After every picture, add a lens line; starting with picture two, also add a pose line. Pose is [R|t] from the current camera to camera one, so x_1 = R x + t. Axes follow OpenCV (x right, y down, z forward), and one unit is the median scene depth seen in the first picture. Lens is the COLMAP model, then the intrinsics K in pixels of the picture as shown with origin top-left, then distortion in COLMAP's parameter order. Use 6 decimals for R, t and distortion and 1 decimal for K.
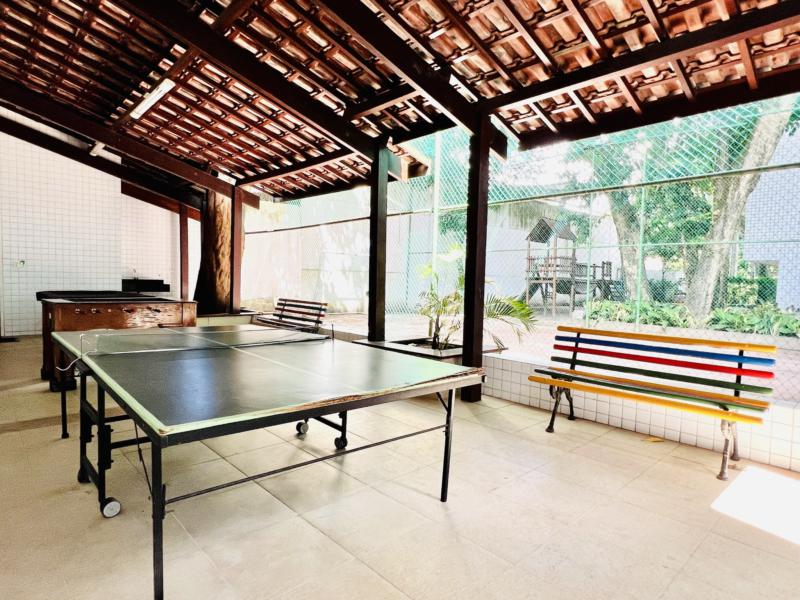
lens RADIAL K [[466.4, 0, 400.0], [0, 466.4, 300.0], [0, 0, 1]] dist [0.001860, 0.000492]
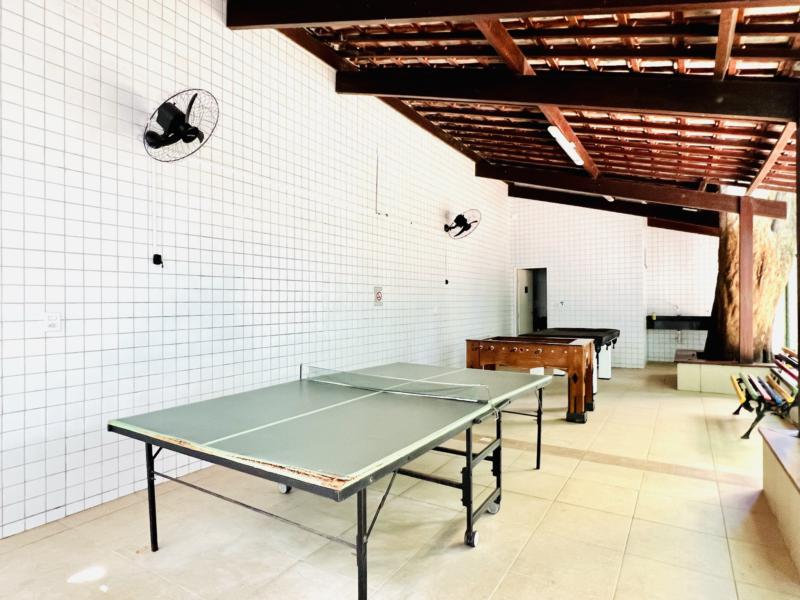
lens RADIAL K [[466.4, 0, 400.0], [0, 466.4, 300.0], [0, 0, 1]] dist [0.001860, 0.000492]
pose [[0.269998, -0.033189, -0.962289, 0.229339], [-0.035842, 0.998367, -0.044490, -0.017823], [0.962194, 0.046502, 0.268368, 0.248648]]
